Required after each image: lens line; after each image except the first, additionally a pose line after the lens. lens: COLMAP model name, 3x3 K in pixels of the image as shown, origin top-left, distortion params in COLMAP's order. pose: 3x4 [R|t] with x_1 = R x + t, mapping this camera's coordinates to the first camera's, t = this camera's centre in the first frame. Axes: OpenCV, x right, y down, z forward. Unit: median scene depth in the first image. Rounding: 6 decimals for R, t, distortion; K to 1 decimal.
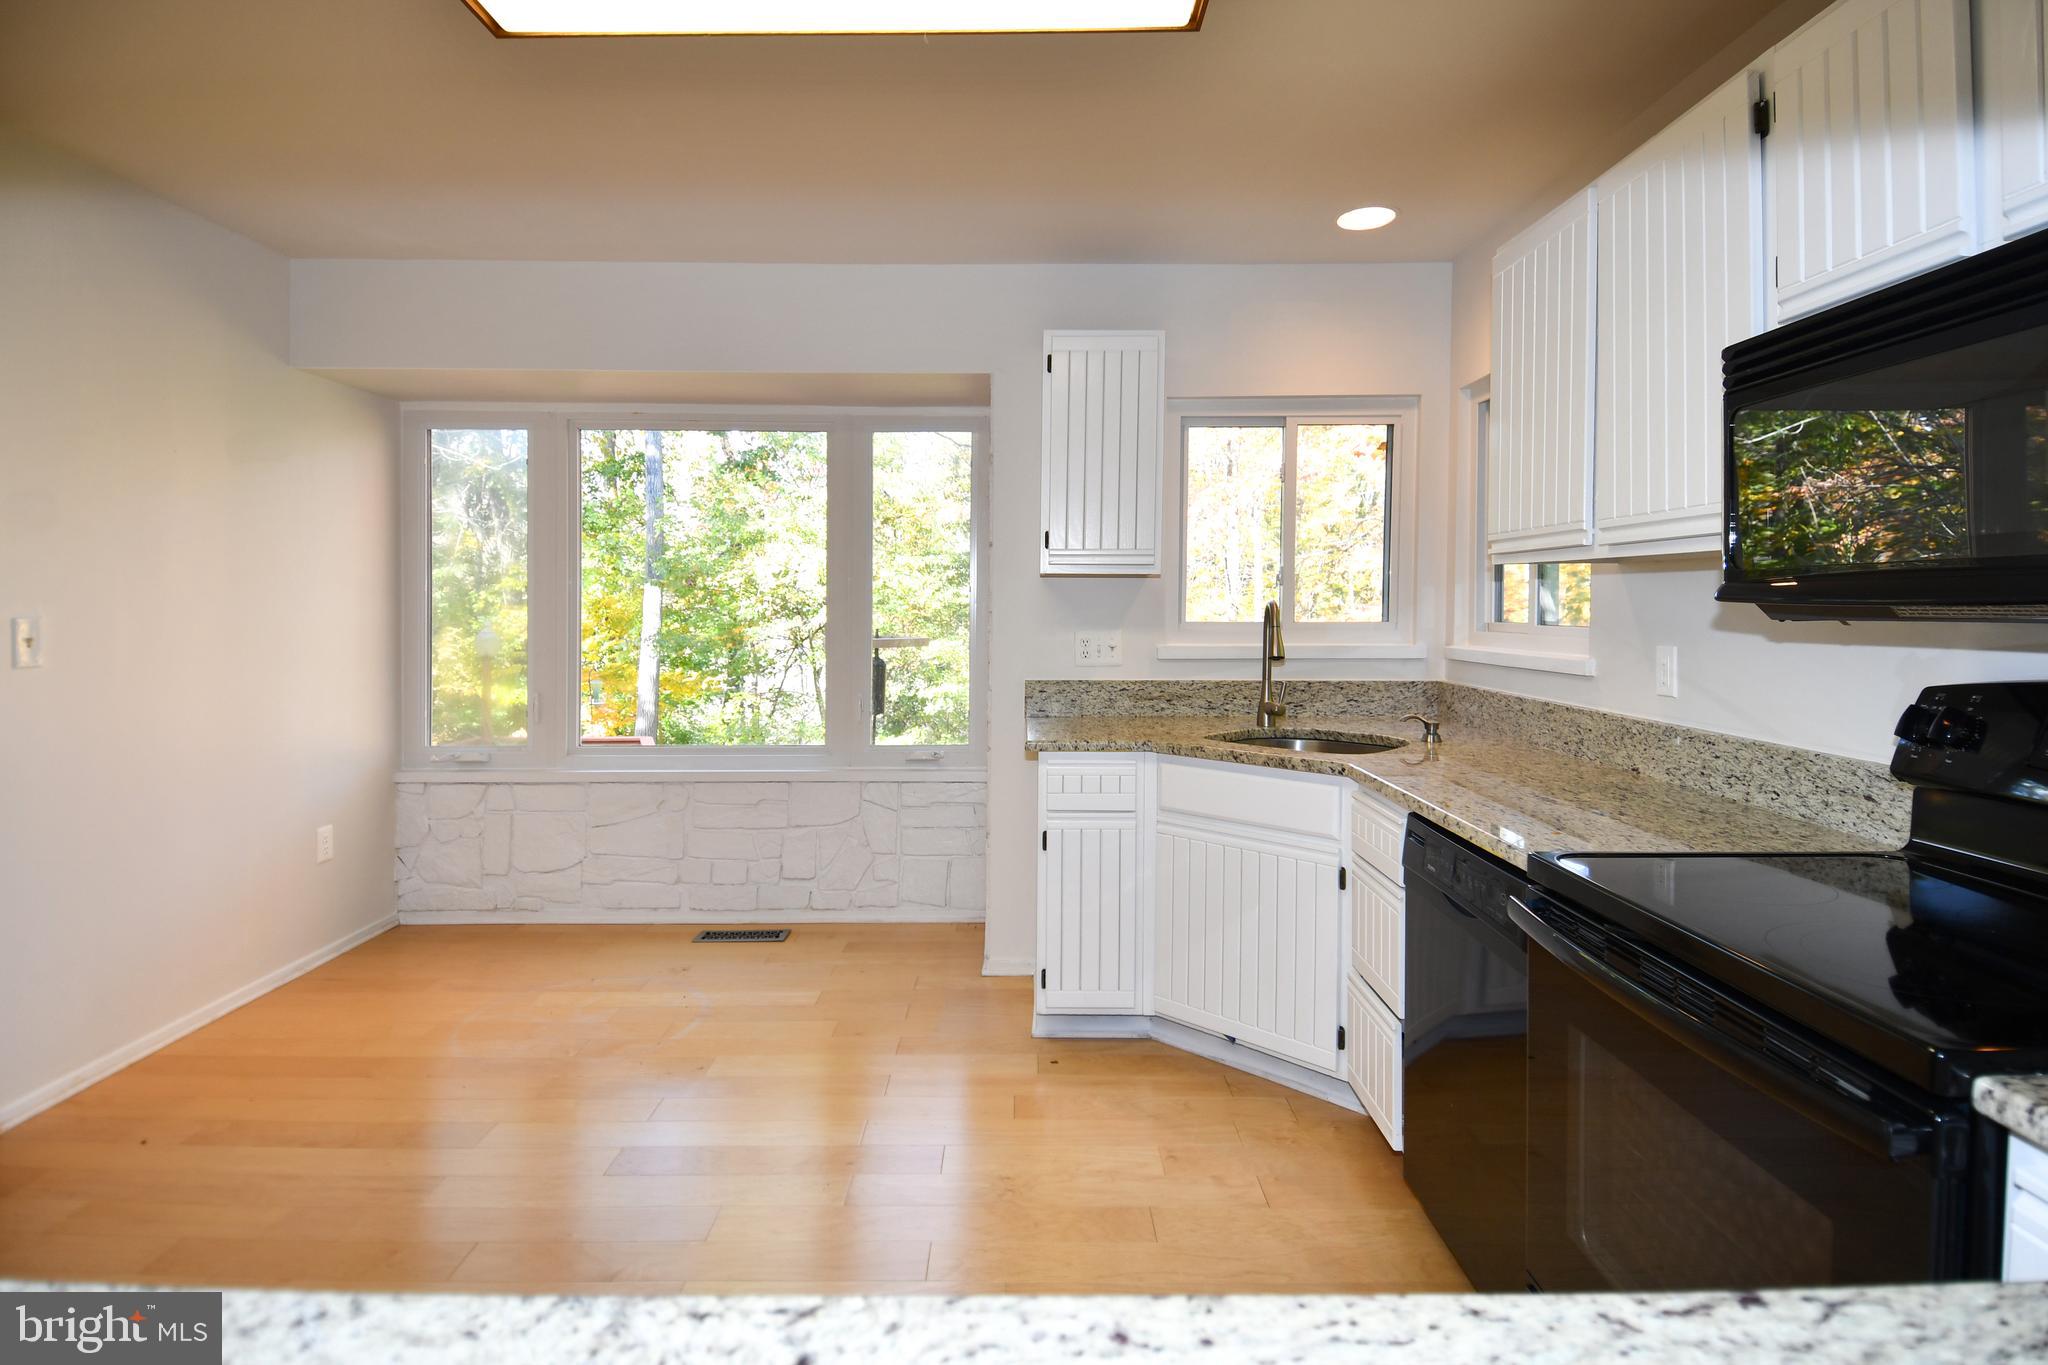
lens RADIAL K [[1071.4, 0, 1012.1], [0, 1071.4, 629.9], [0, 0, 1]] dist [0.030252, -0.042350]
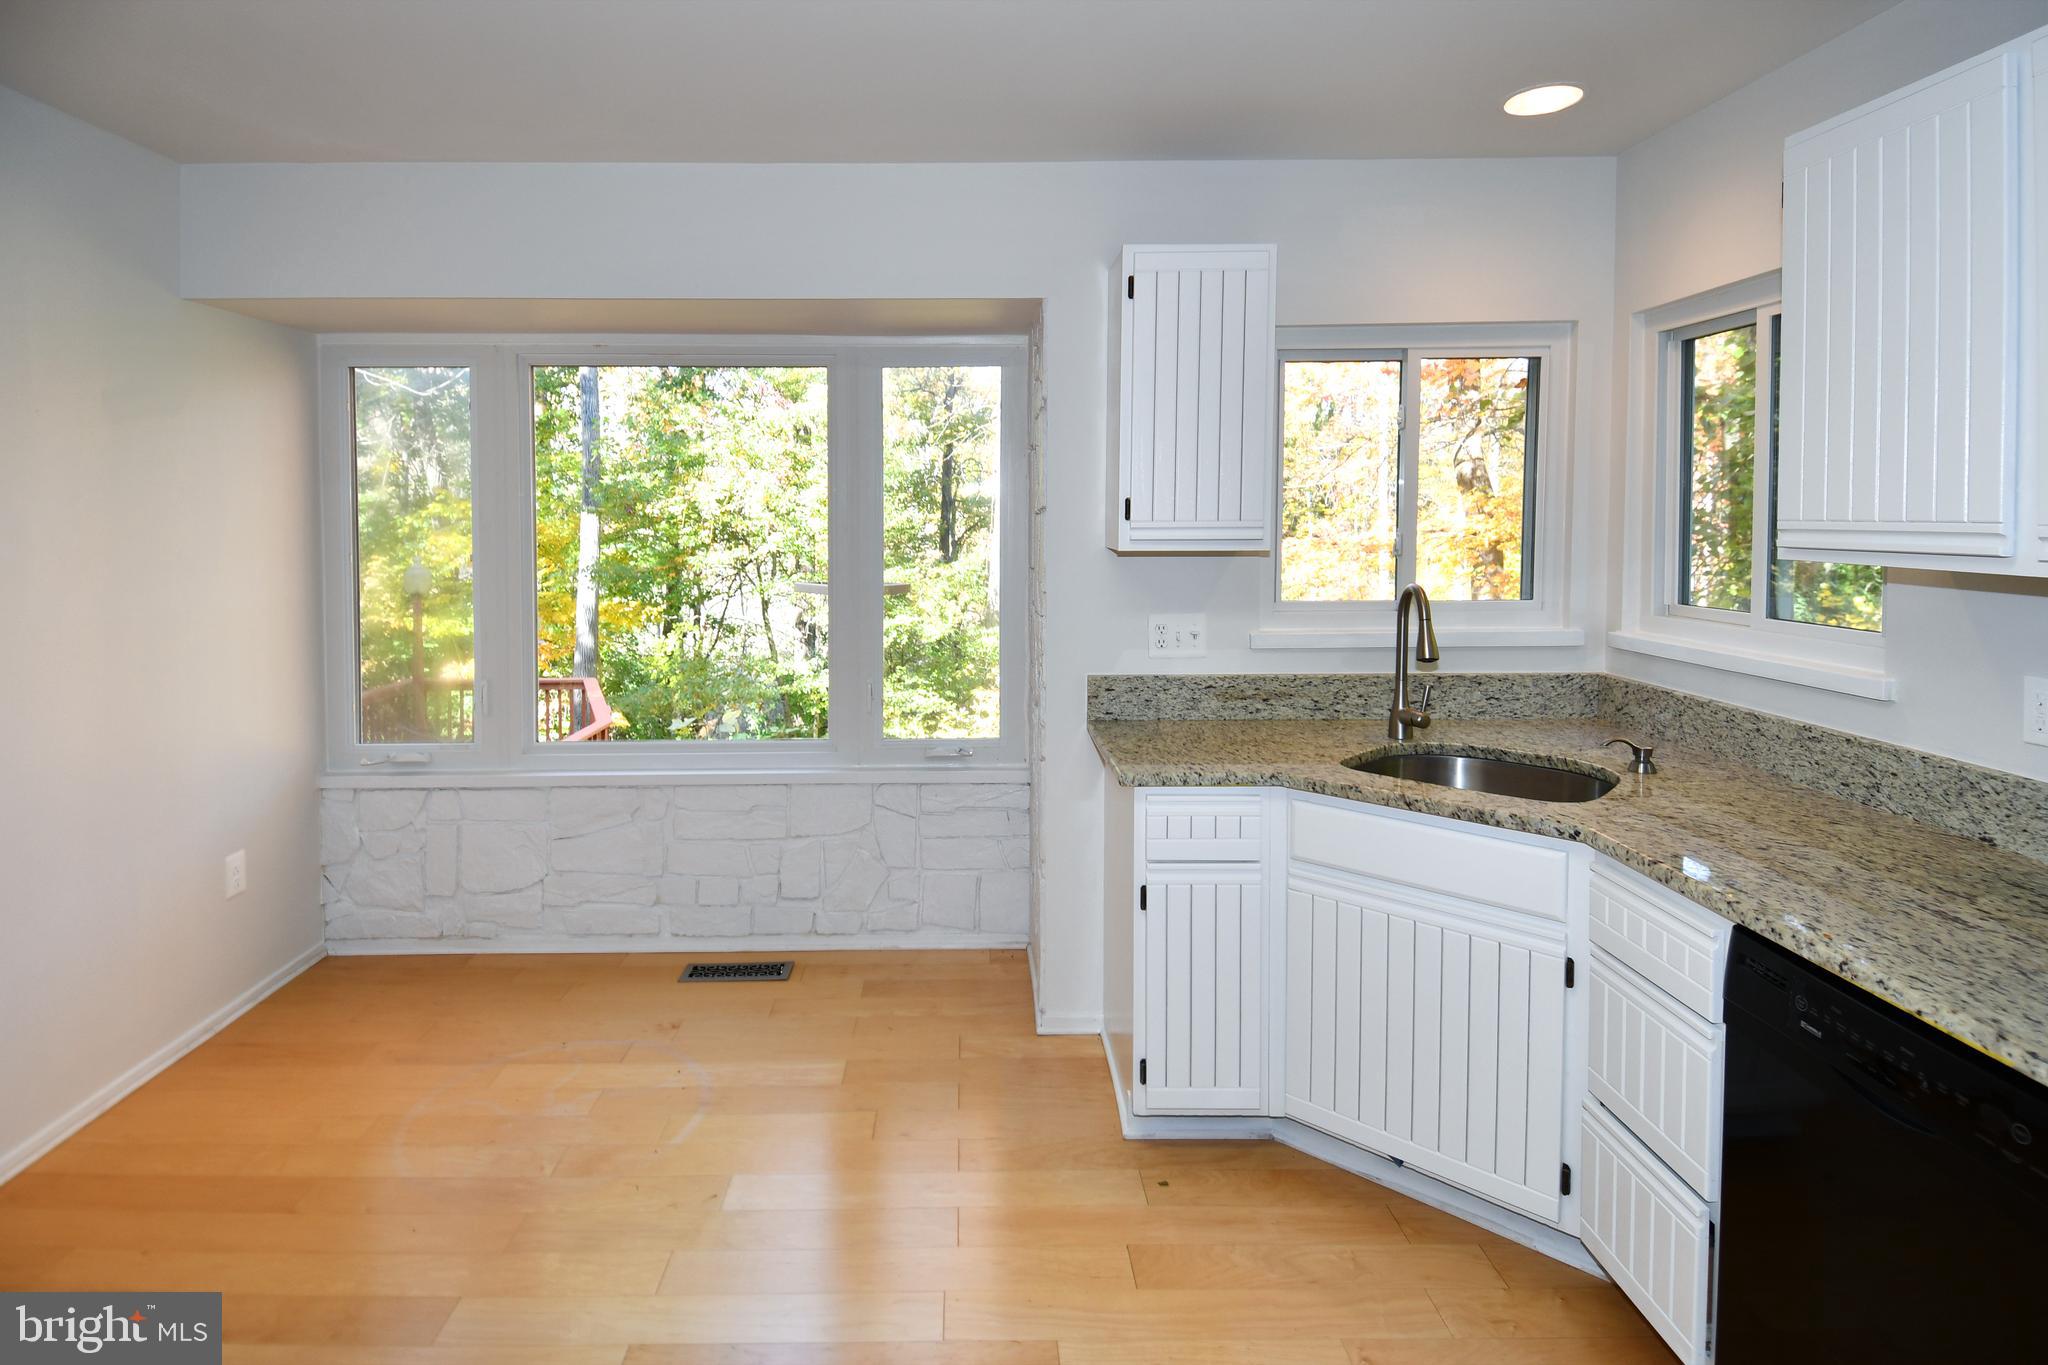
lens RADIAL K [[1085.1, 0, 945.8], [0, 1085.1, 566.4], [0, 0, 1]] dist [0.034594, -0.038837]
pose [[0.999969, -0.007870, 0.000401, -0.093542], [0.007859, 0.999729, 0.021929, -0.054042], [-0.000573, -0.021925, 0.999759, 0.169940]]
